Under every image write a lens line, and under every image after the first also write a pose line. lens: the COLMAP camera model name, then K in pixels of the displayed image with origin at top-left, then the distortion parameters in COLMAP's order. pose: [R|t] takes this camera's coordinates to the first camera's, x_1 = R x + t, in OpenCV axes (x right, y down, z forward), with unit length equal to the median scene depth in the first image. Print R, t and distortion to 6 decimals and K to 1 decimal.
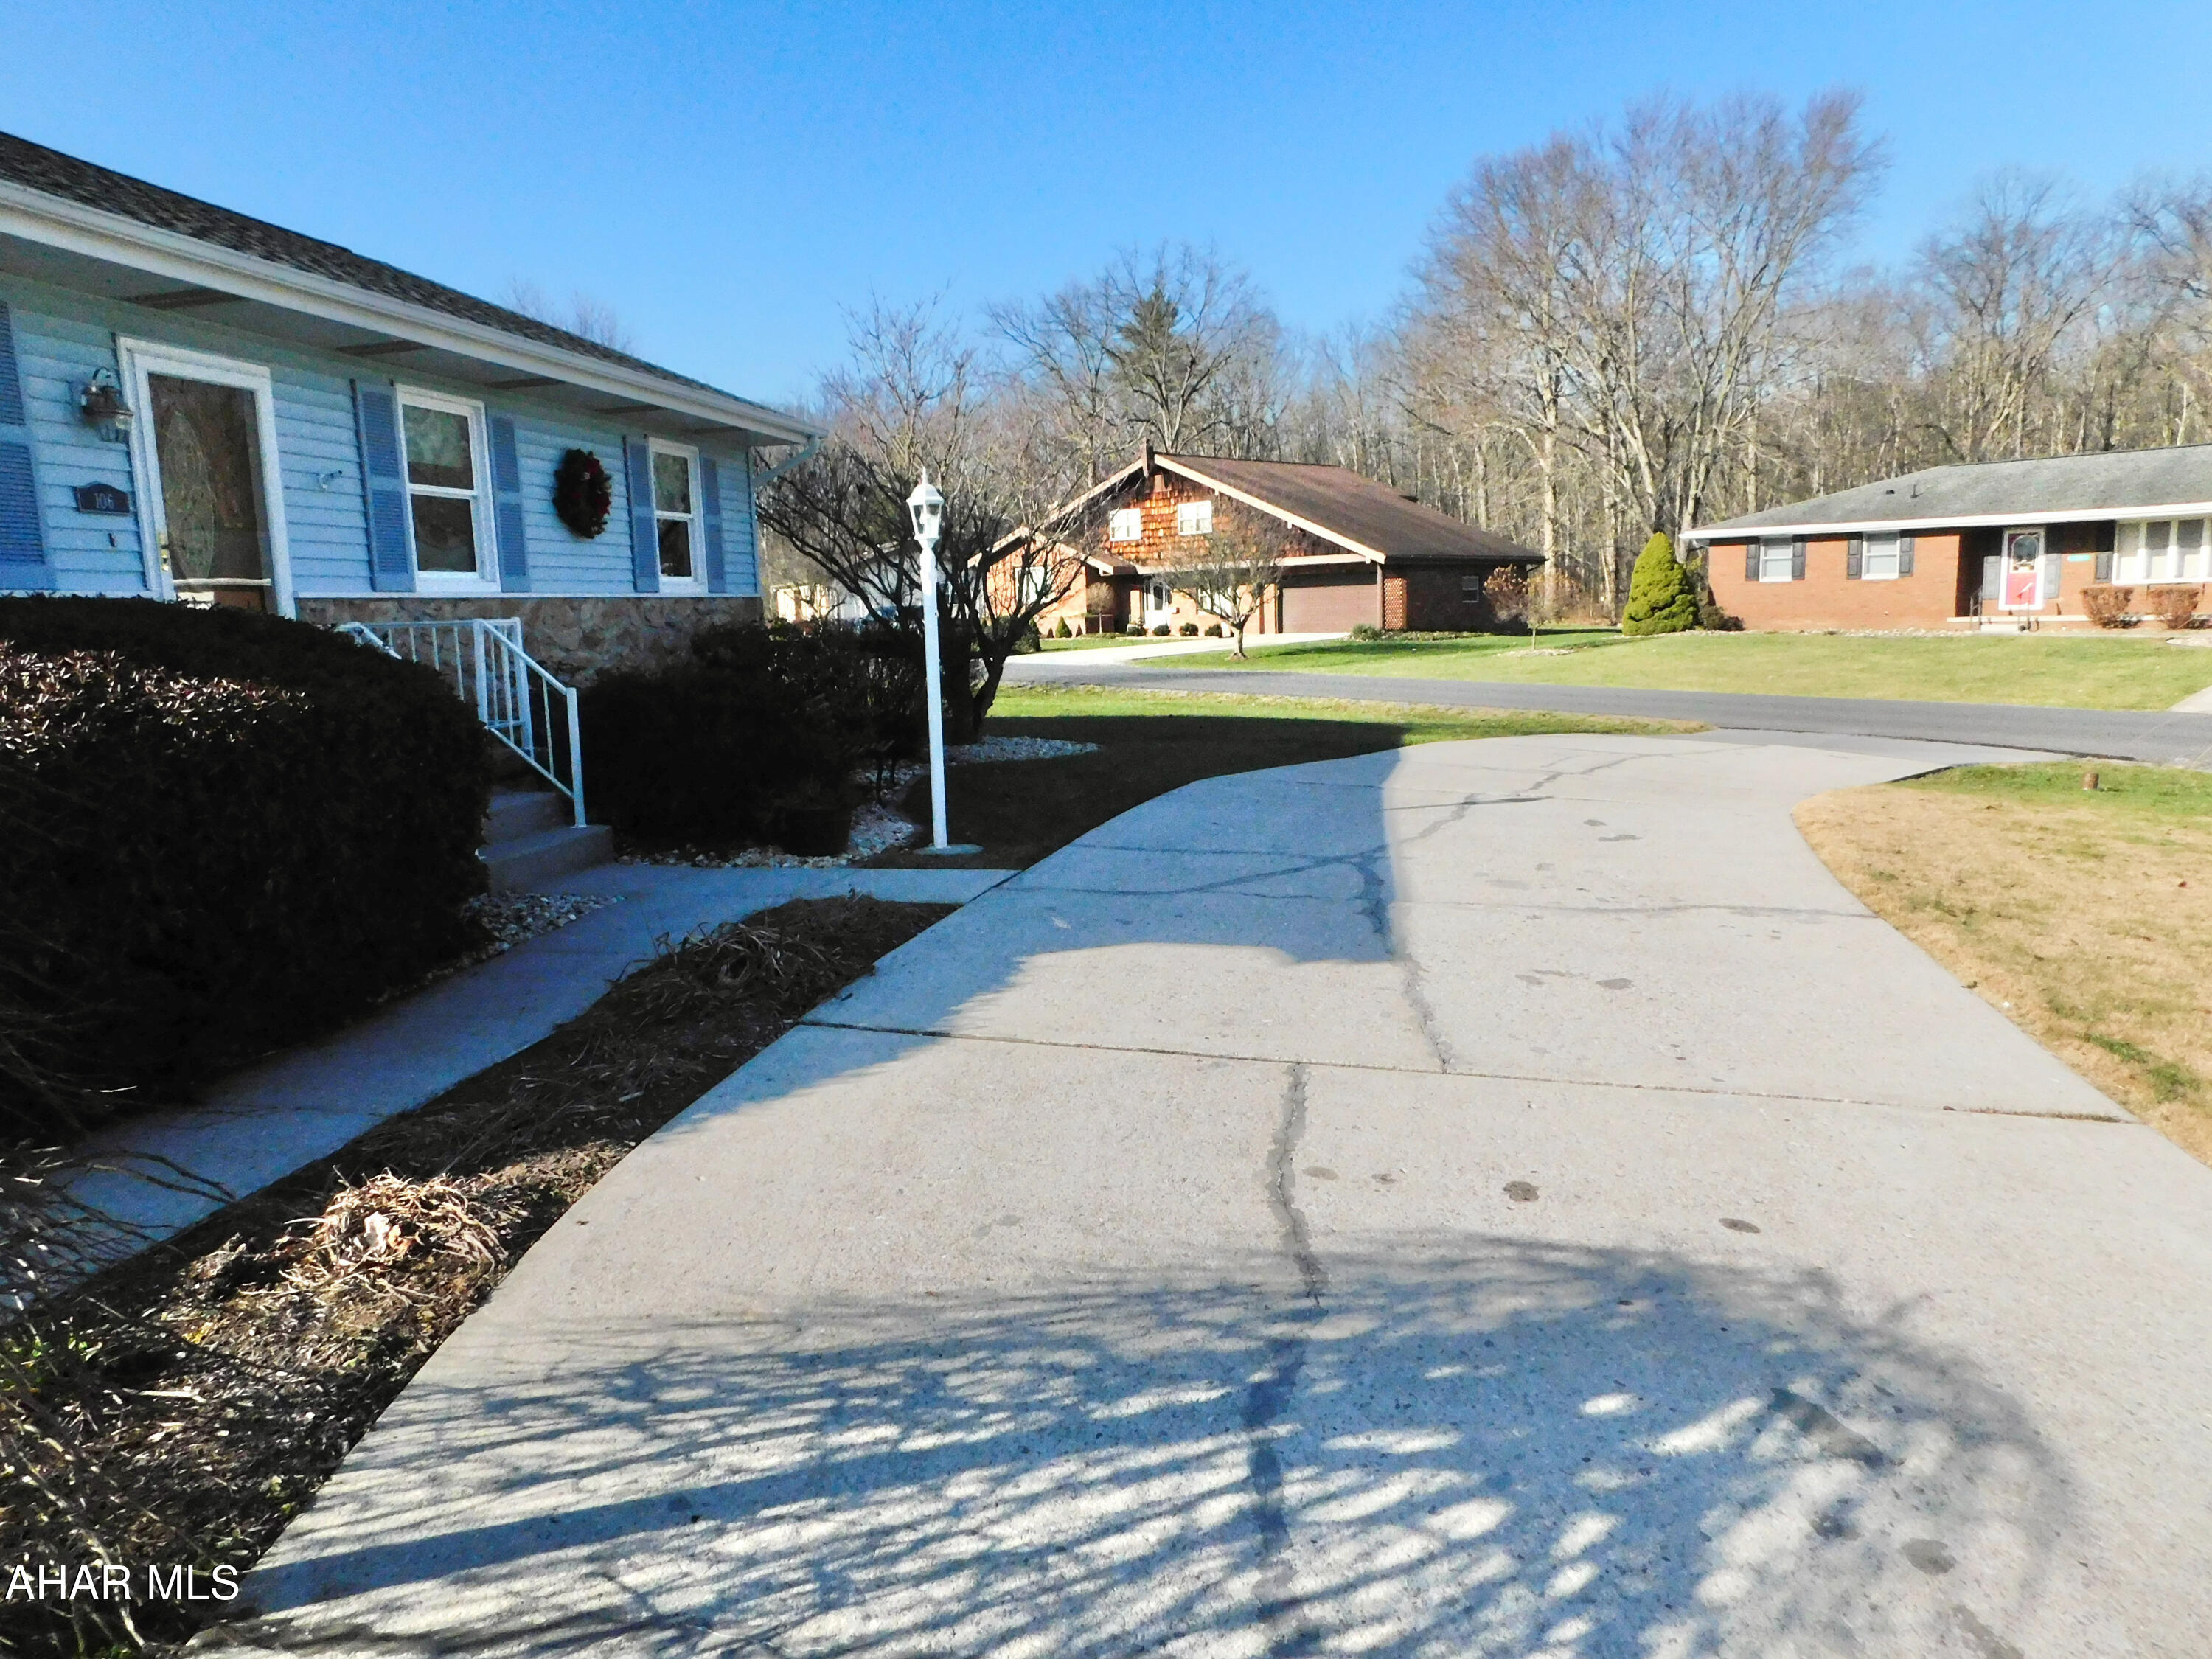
lens RADIAL K [[1448.9, 0, 1115.8], [0, 1448.9, 828.3], [0, 0, 1]] dist [-0.067541, 0.039982]
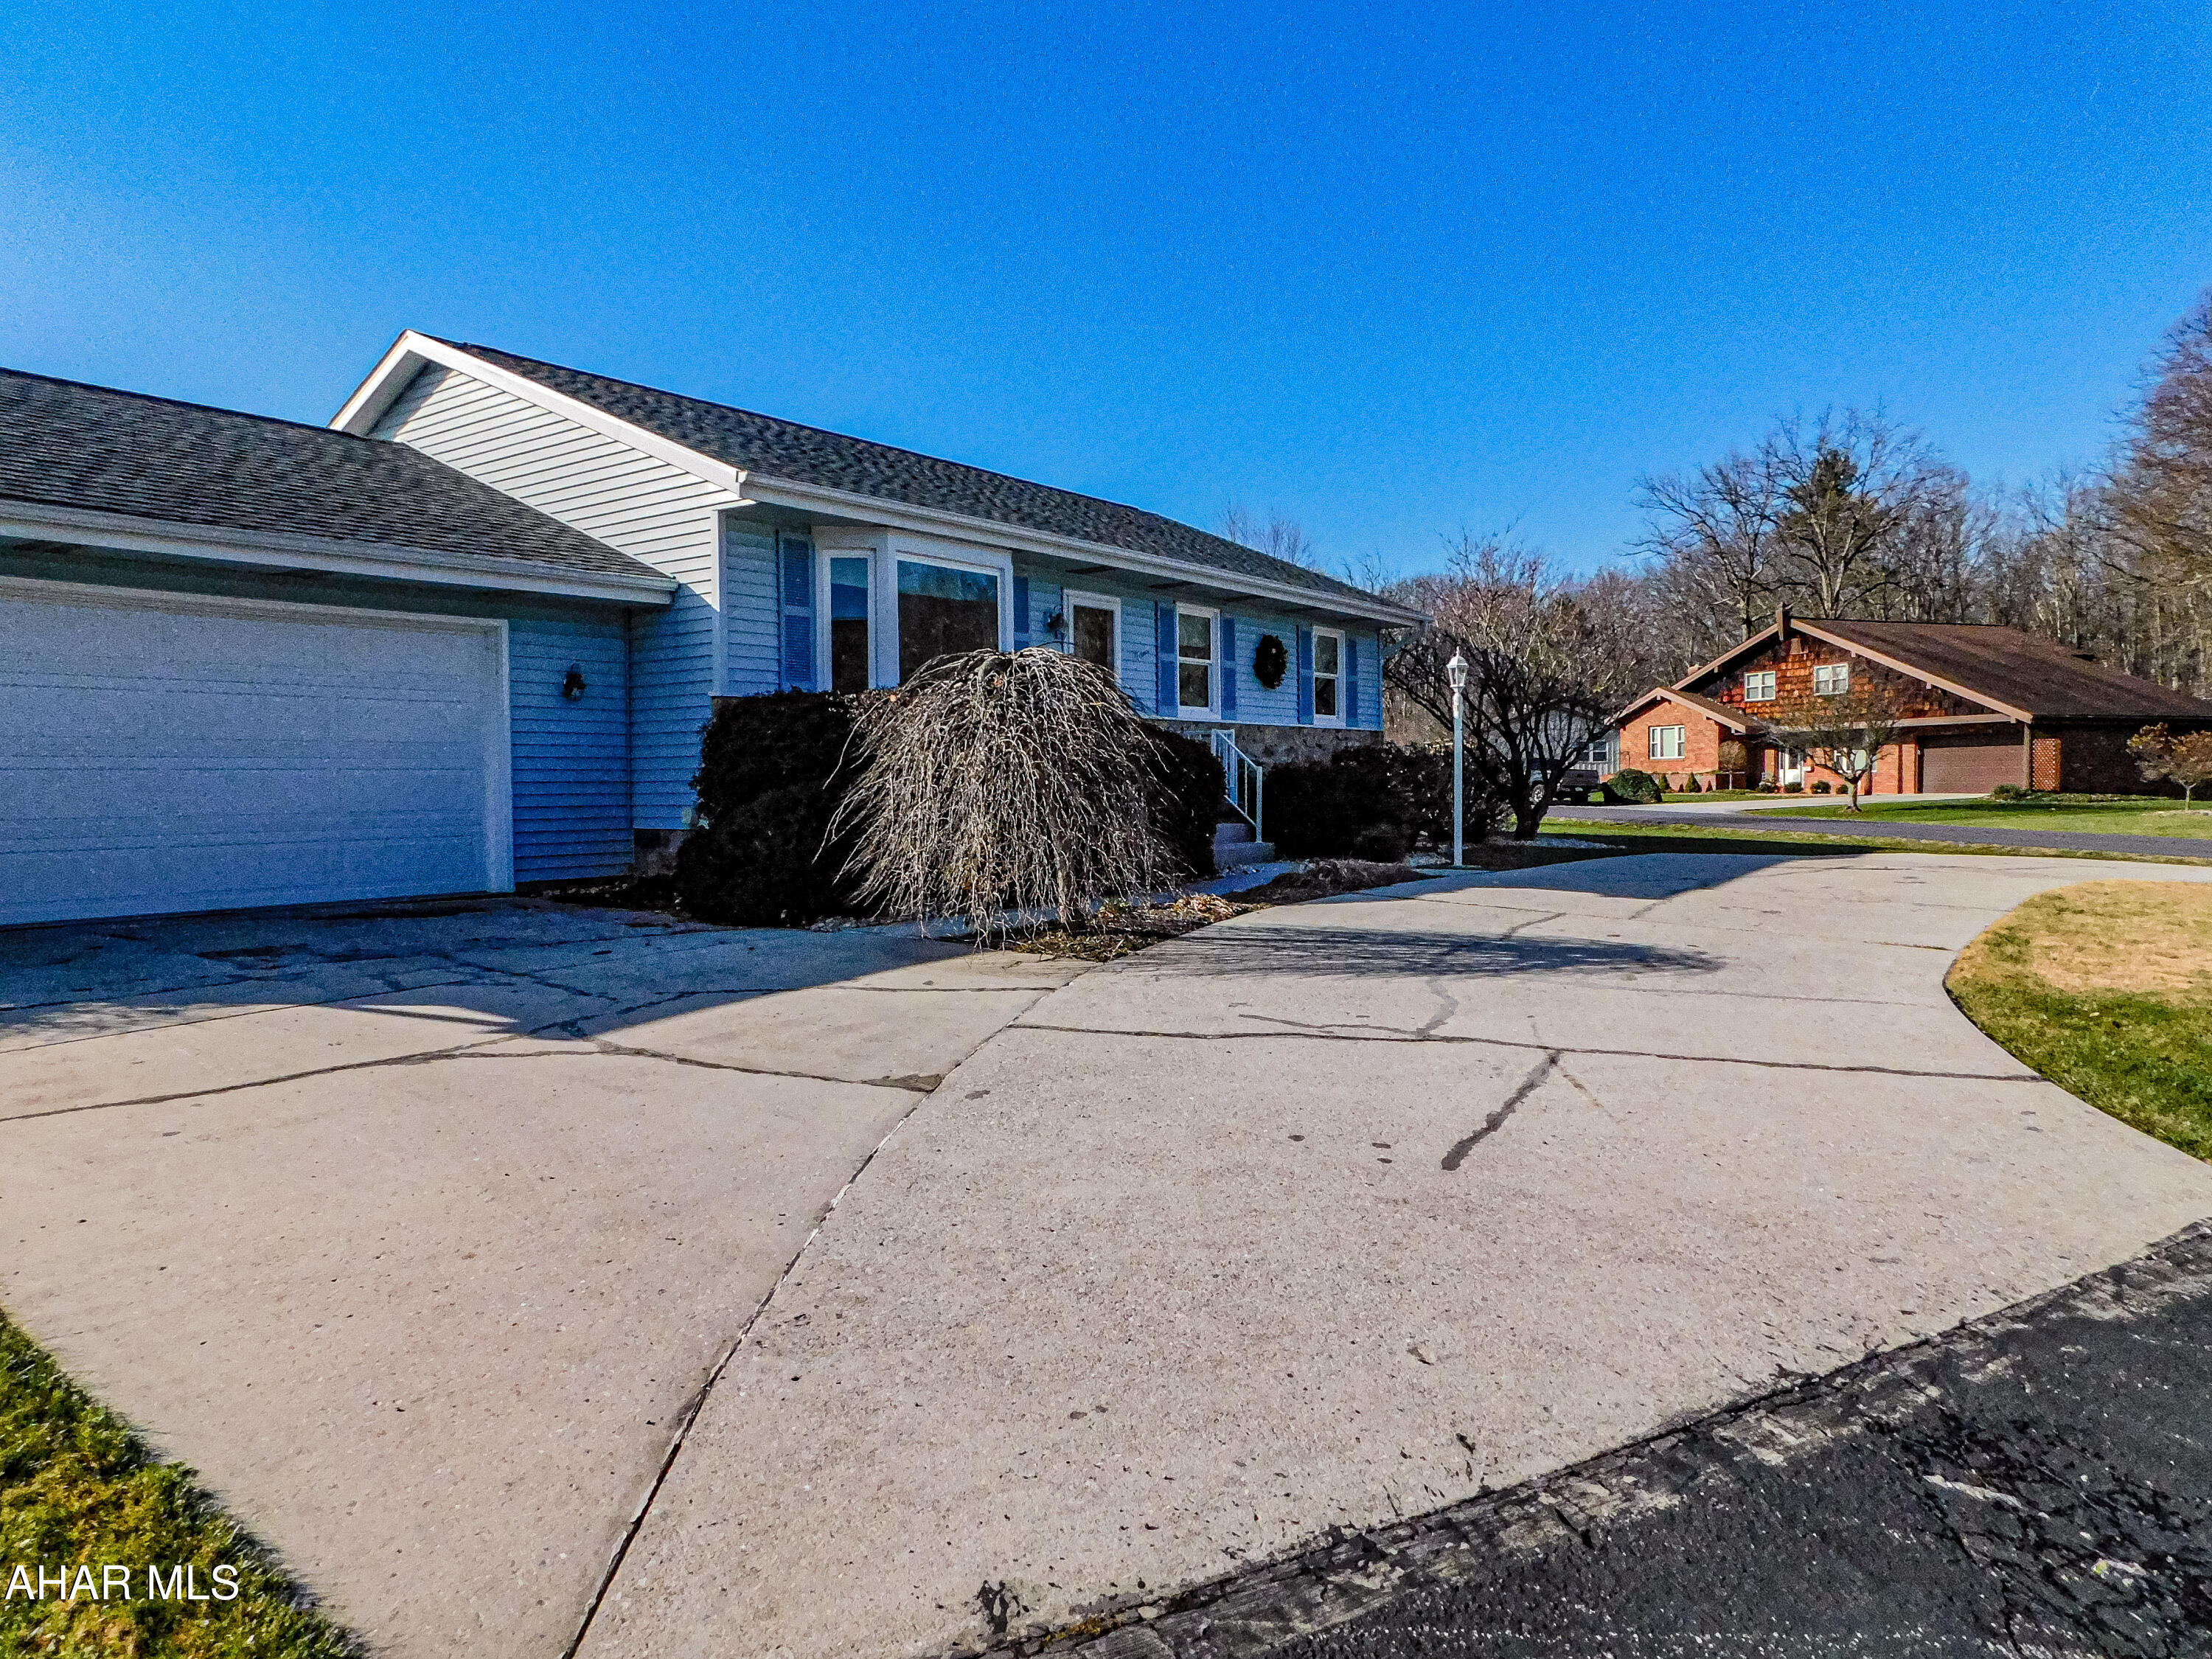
lens RADIAL K [[1448.9, 0, 1115.8], [0, 1448.9, 828.3], [0, 0, 1]] dist [-0.067541, 0.039982]
pose [[0.901298, 0.035661, -0.431729, 0.052628], [-0.083254, 0.992287, -0.091840, 0.033960], [0.425124, 0.118719, 0.897316, -0.149584]]
